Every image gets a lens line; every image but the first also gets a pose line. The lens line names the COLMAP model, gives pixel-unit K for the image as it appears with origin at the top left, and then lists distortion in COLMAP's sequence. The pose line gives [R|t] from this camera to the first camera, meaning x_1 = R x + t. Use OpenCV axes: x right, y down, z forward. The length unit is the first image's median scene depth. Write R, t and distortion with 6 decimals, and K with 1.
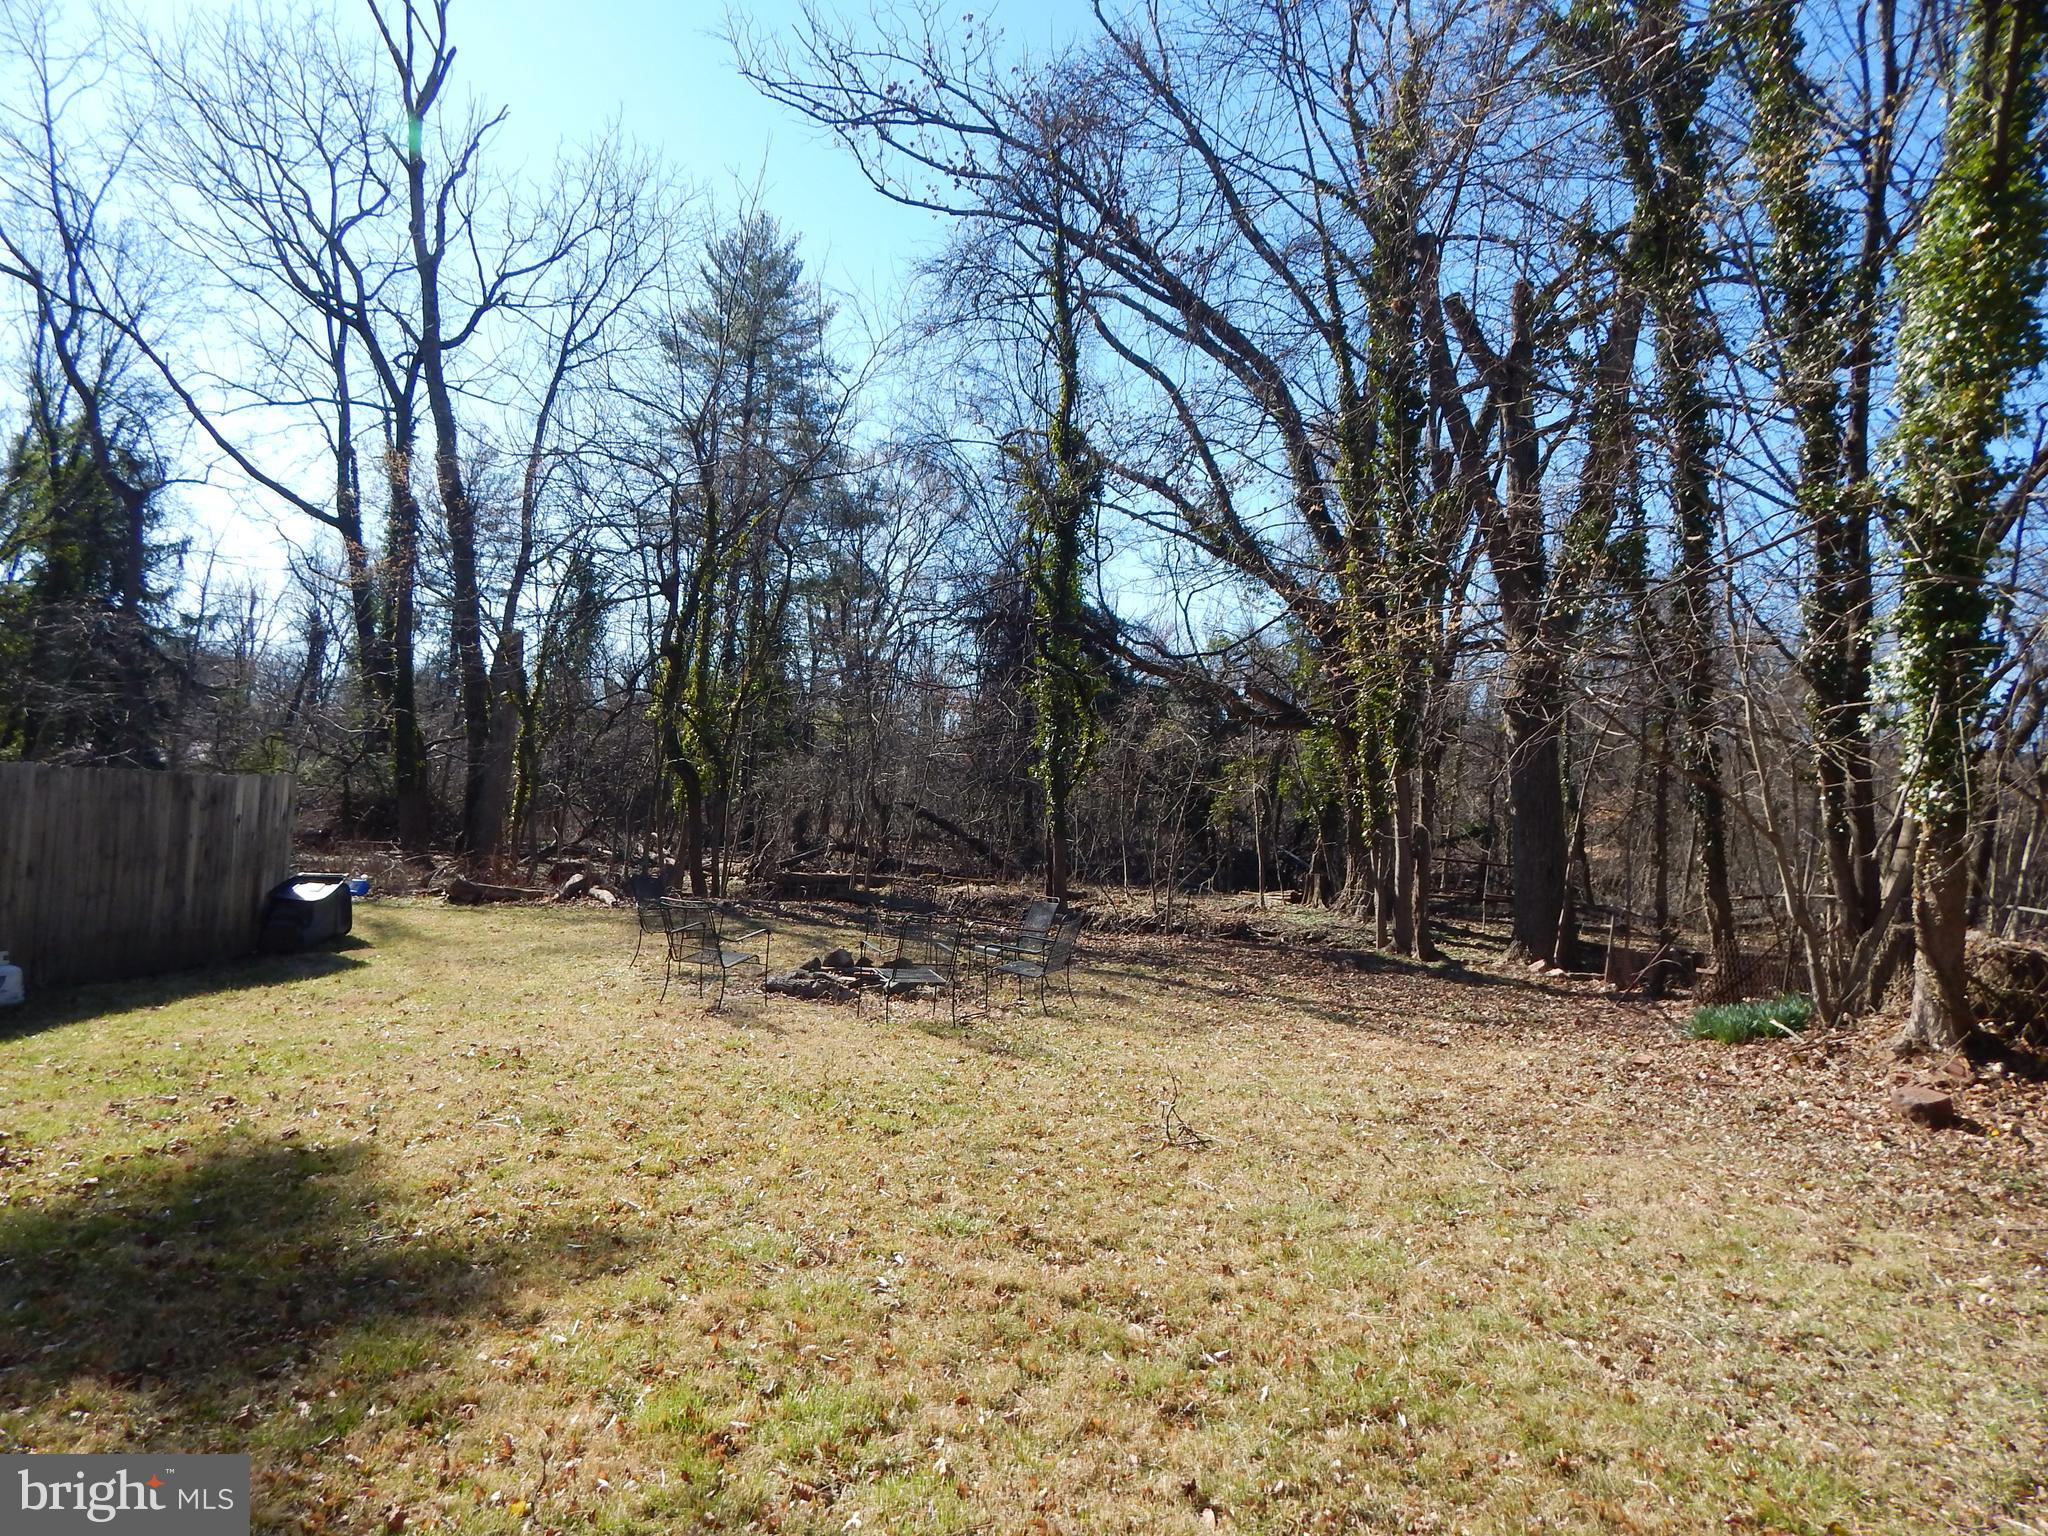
lens RADIAL K [[1329.8, 0, 1017.7], [0, 1329.8, 759.7], [0, 0, 1]] dist [-0.003885, -0.001980]
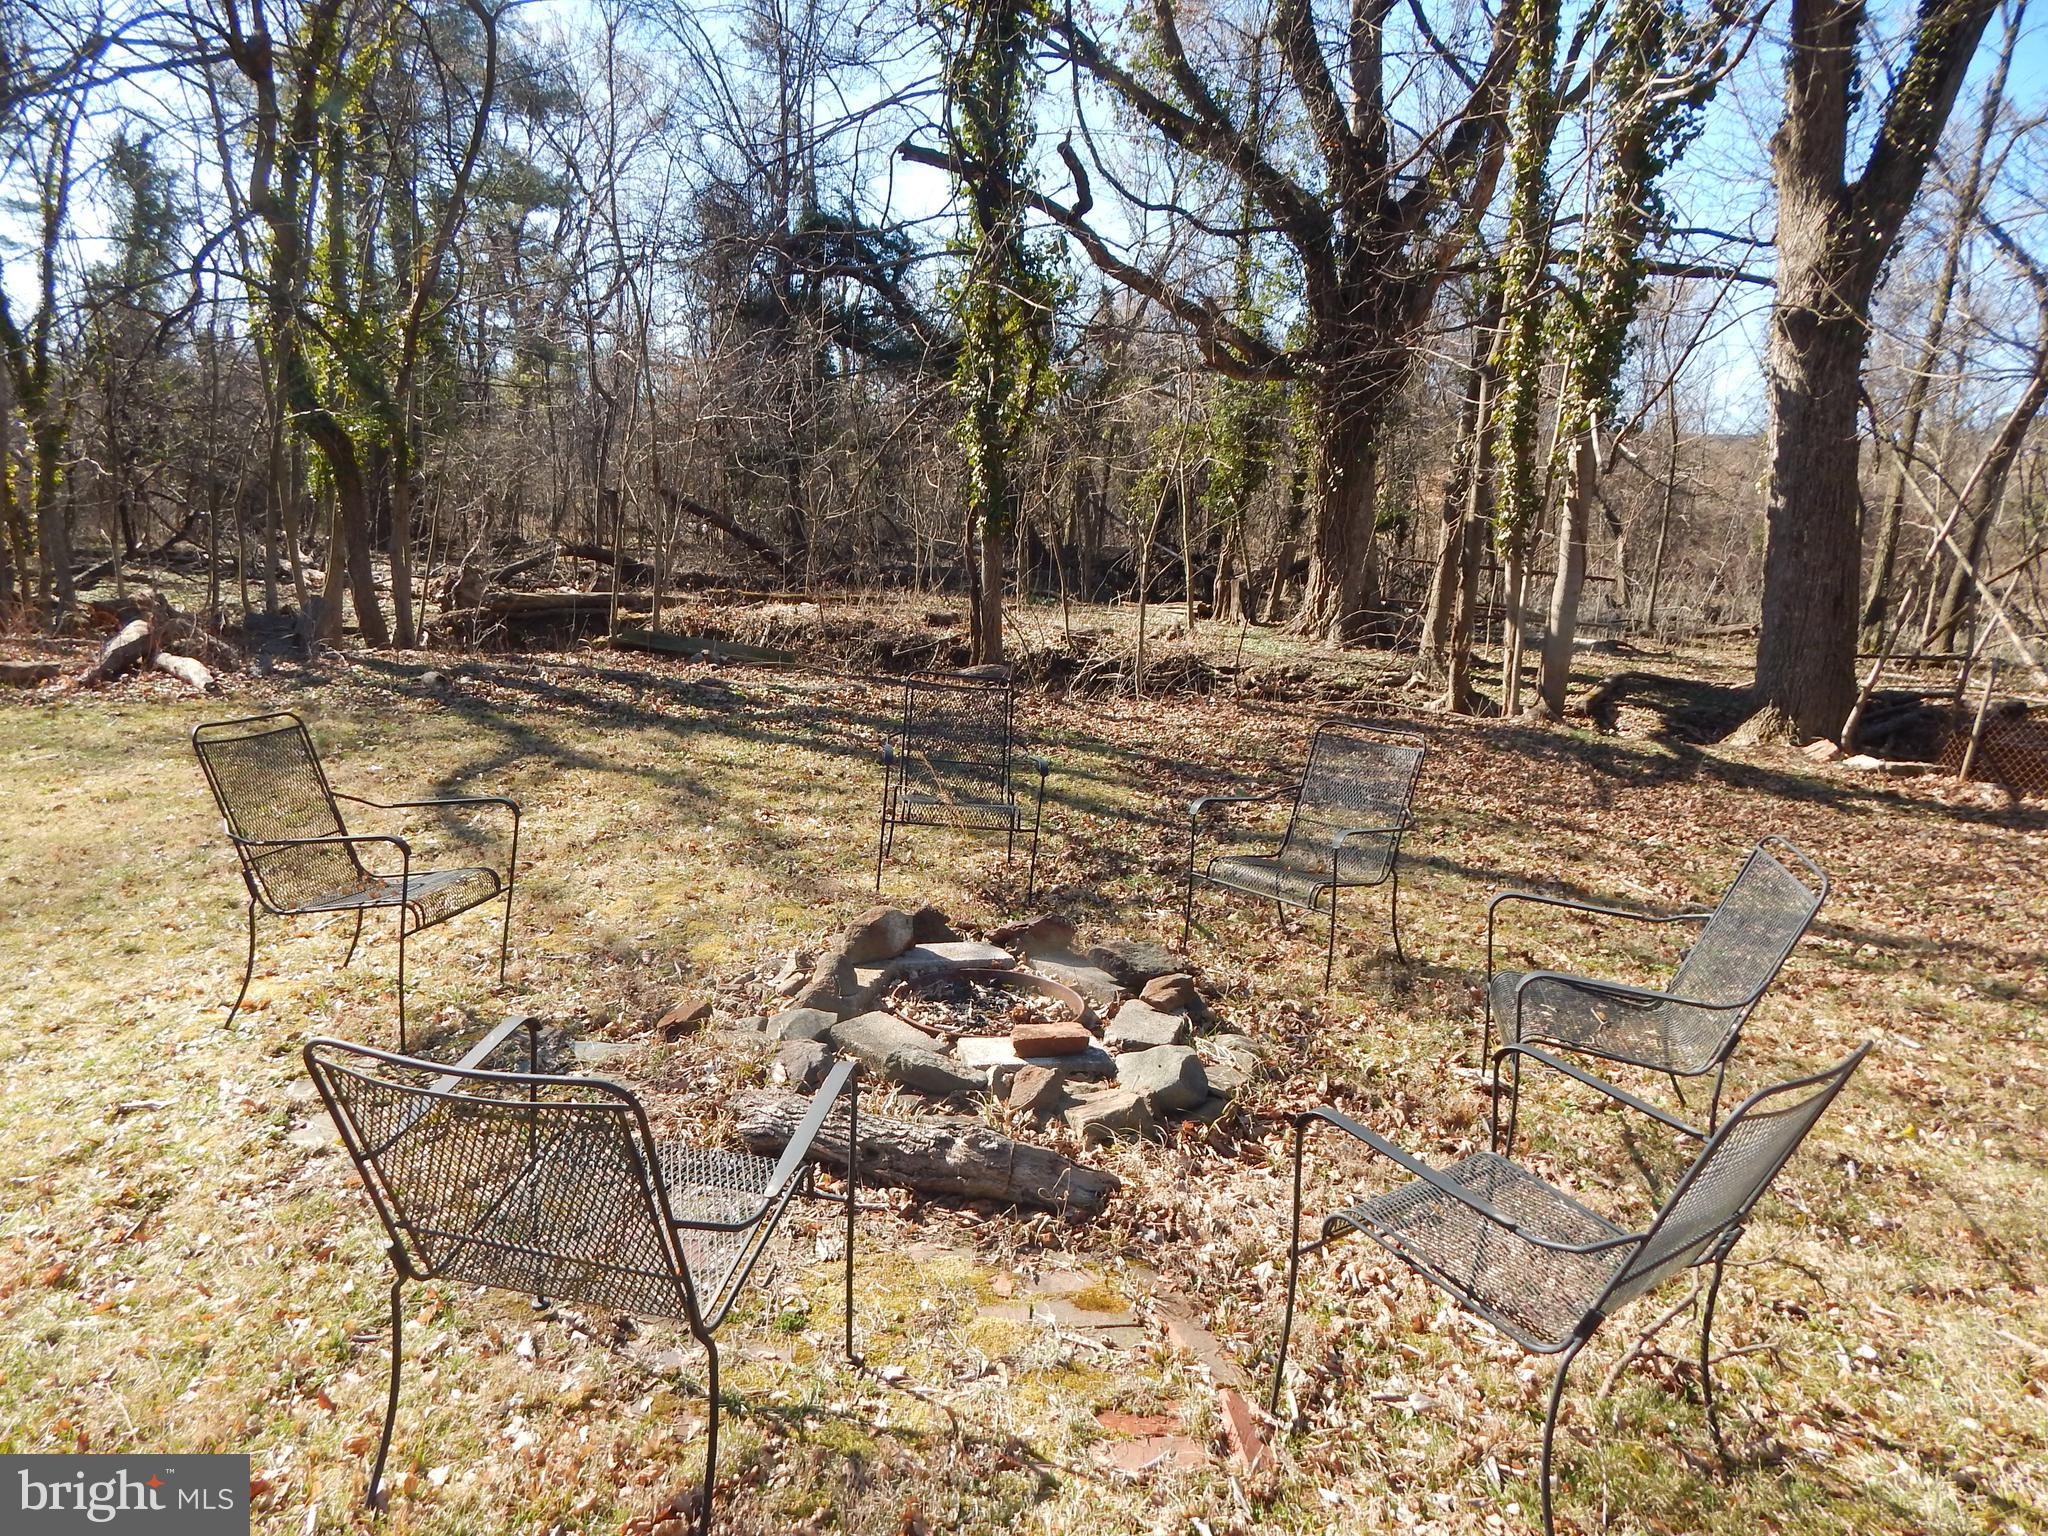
lens RADIAL K [[1344.9, 0, 1012.5], [0, 1344.9, 760.7], [0, 0, 1]] dist [0.003889, -0.001564]
pose [[0.976749, -0.045877, 0.209421, -0.094434], [-0.004159, 0.972597, 0.232458, 0.010090], [-0.214347, -0.227924, 0.949793, 0.374871]]
